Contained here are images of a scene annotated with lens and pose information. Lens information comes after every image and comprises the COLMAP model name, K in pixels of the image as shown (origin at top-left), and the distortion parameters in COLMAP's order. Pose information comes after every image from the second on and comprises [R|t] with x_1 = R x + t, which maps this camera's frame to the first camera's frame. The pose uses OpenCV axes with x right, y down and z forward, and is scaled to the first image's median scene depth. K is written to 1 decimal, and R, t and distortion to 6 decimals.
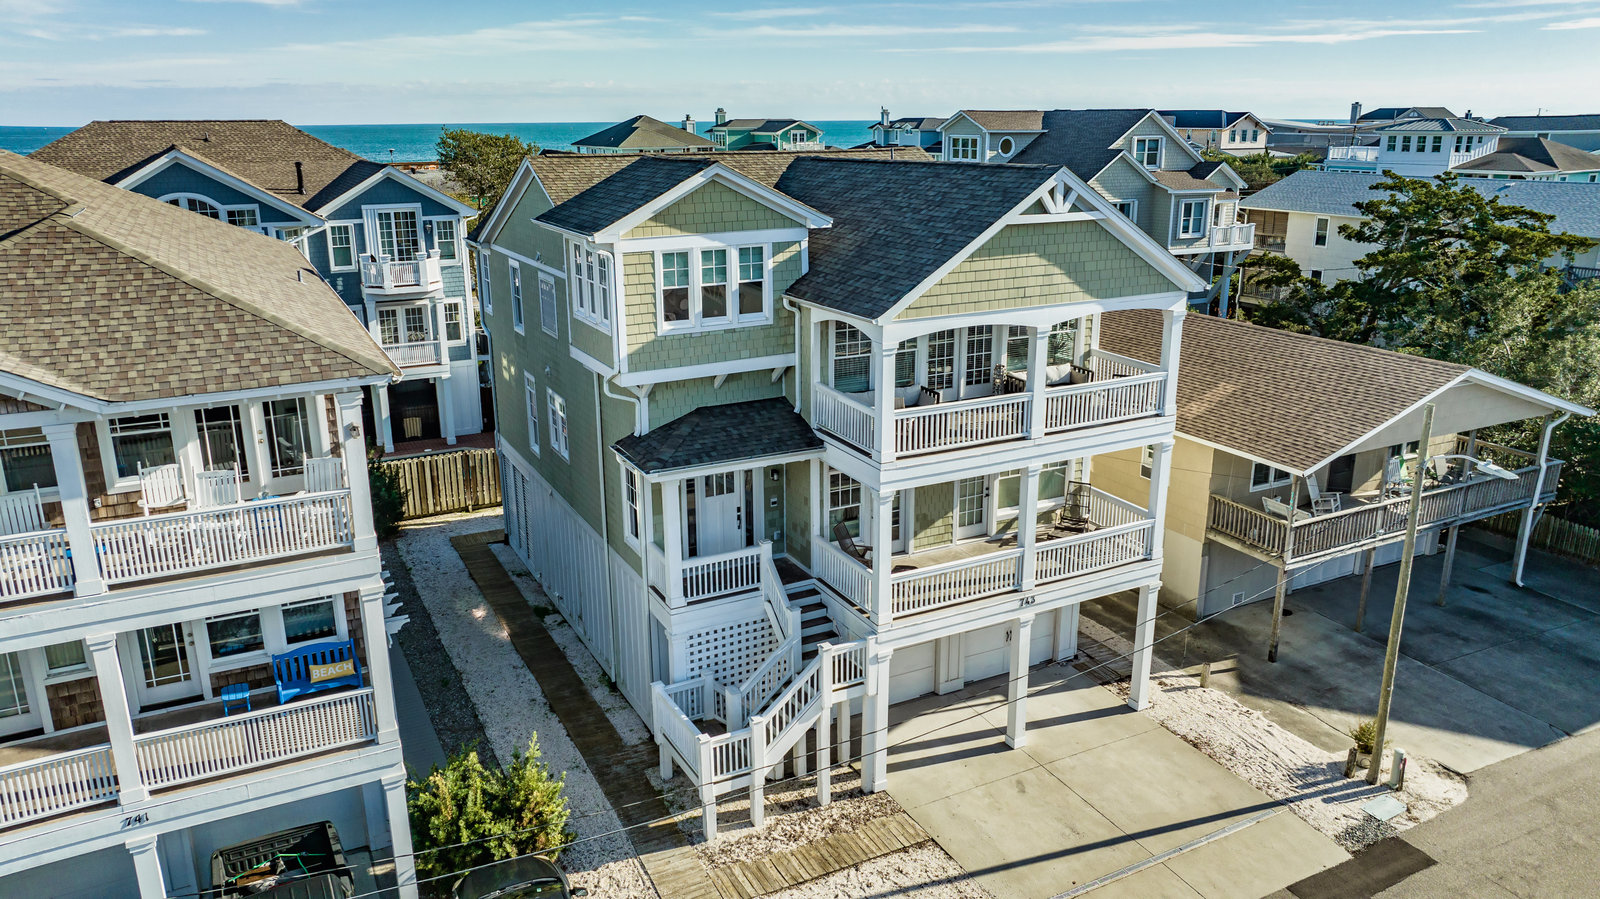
lens RADIAL K [[1126.8, 0, 797.0], [0, 1126.8, 447.3], [0, 0, 1]] dist [-0.014439, 0.002345]
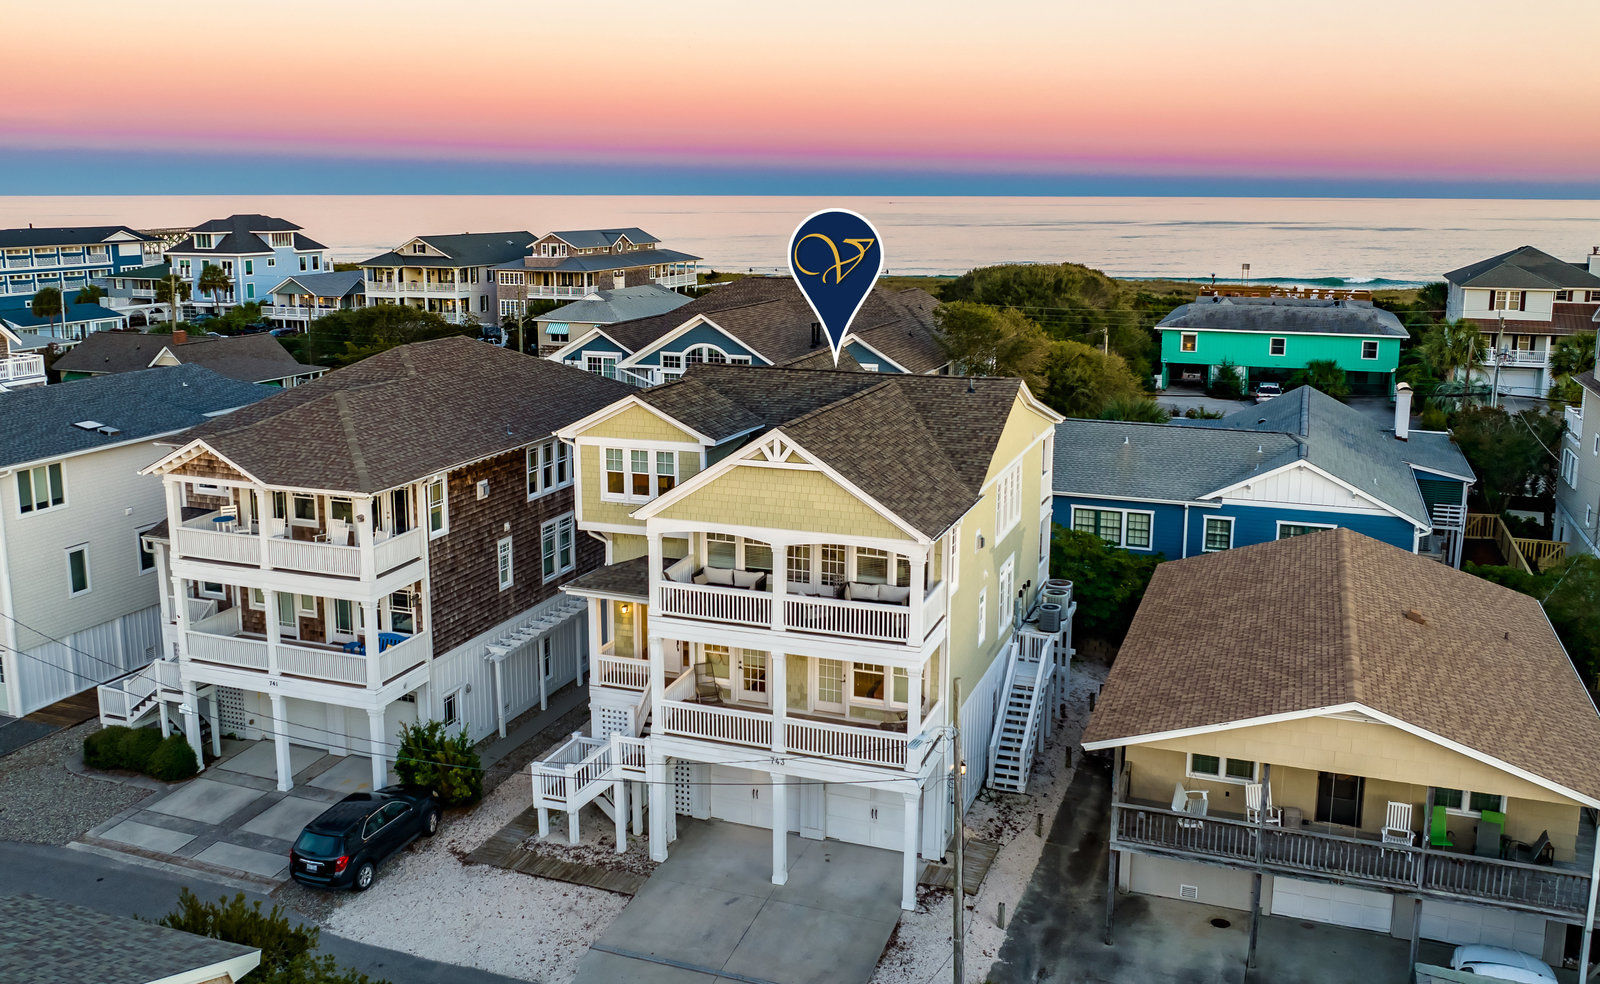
lens RADIAL K [[1368.8, 0, 791.2], [0, 1368.8, 444.6], [0, 0, 1]] dist [-0.016655, 0.000074]
pose [[0.671404, 0.142136, -0.727334, 1.324264], [-0.214821, 0.976625, -0.007450, -0.206457], [0.709274, 0.161248, 0.686243, -0.086894]]
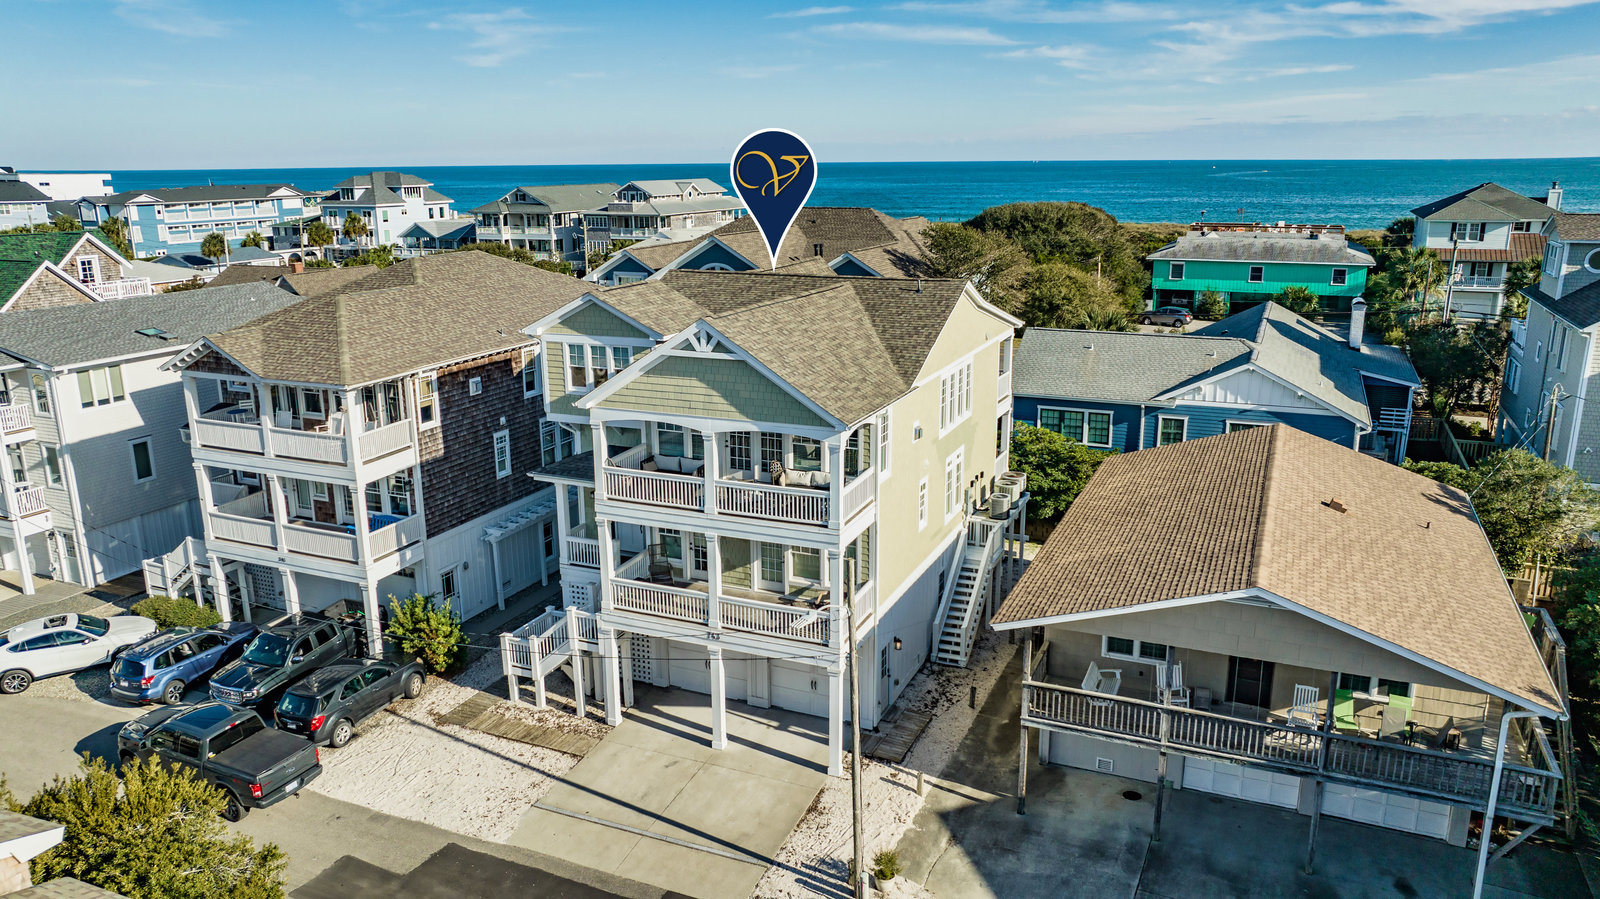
lens RADIAL K [[1126.8, 0, 797.0], [0, 1126.8, 447.3], [0, 0, 1]] dist [-0.014439, 0.002345]
pose [[0.627779, 0.193789, -0.753883, 1.278530], [-0.214625, 0.974064, 0.071664, -0.204487], [0.748218, 0.116813, 0.653089, 0.191657]]
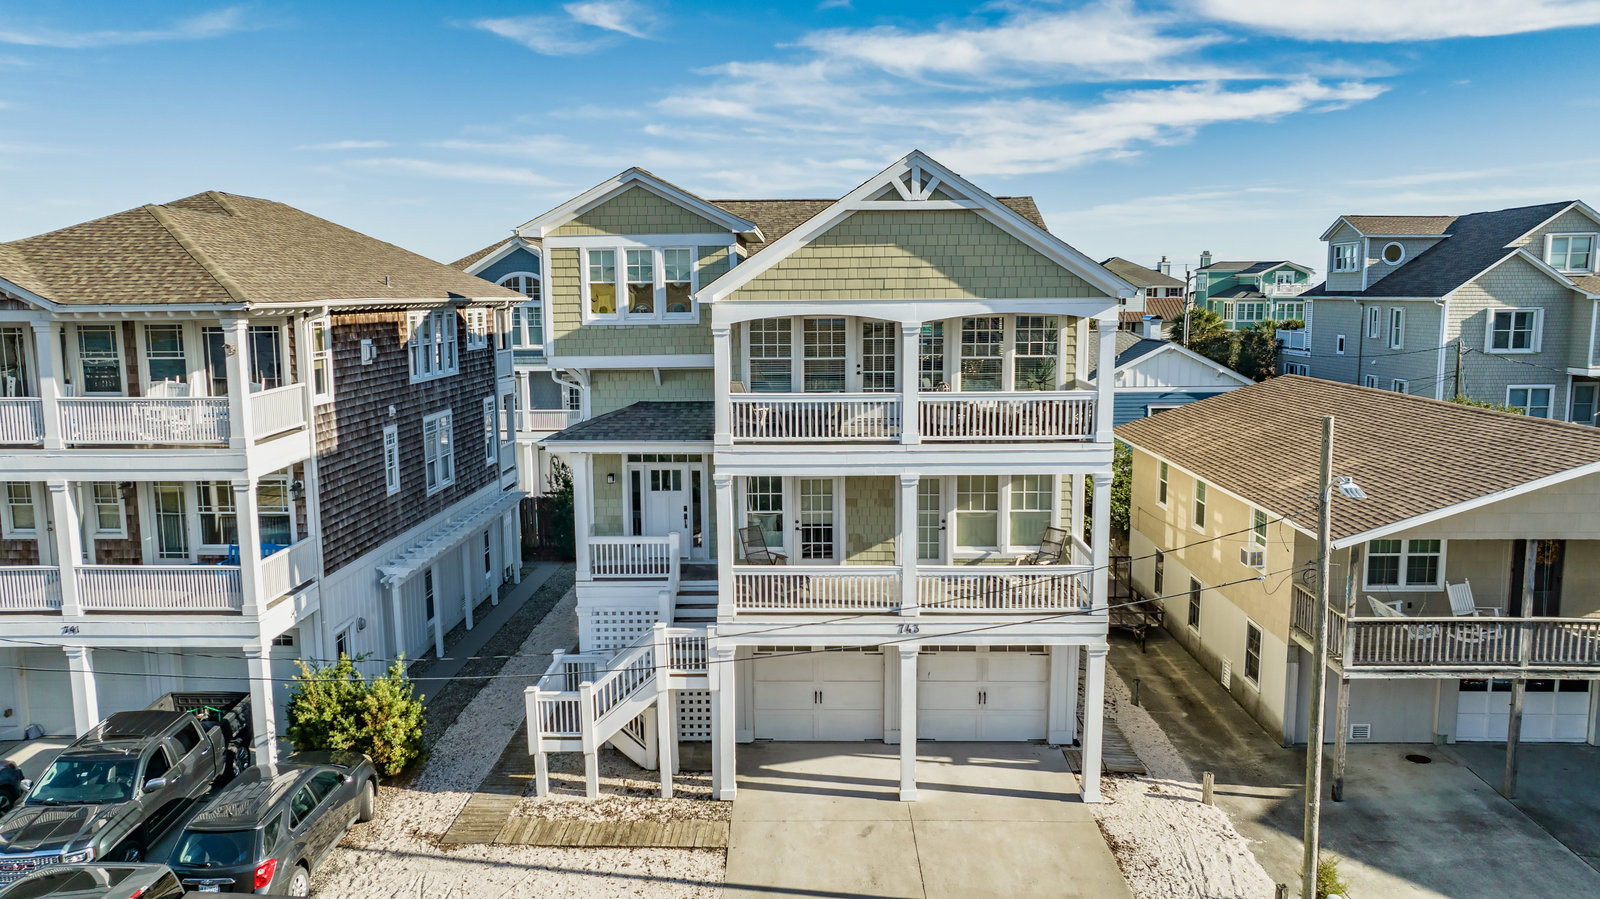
lens RADIAL K [[1130.5, 0, 799.5], [0, 1130.5, 444.4], [0, 0, 1]] dist [-0.036051, 0.040124]
pose [[0.877441, 0.064141, -0.475377, 0.577388], [-0.133434, 0.984543, -0.113450, 0.110146], [0.460752, 0.162977, 0.872437, 0.144927]]
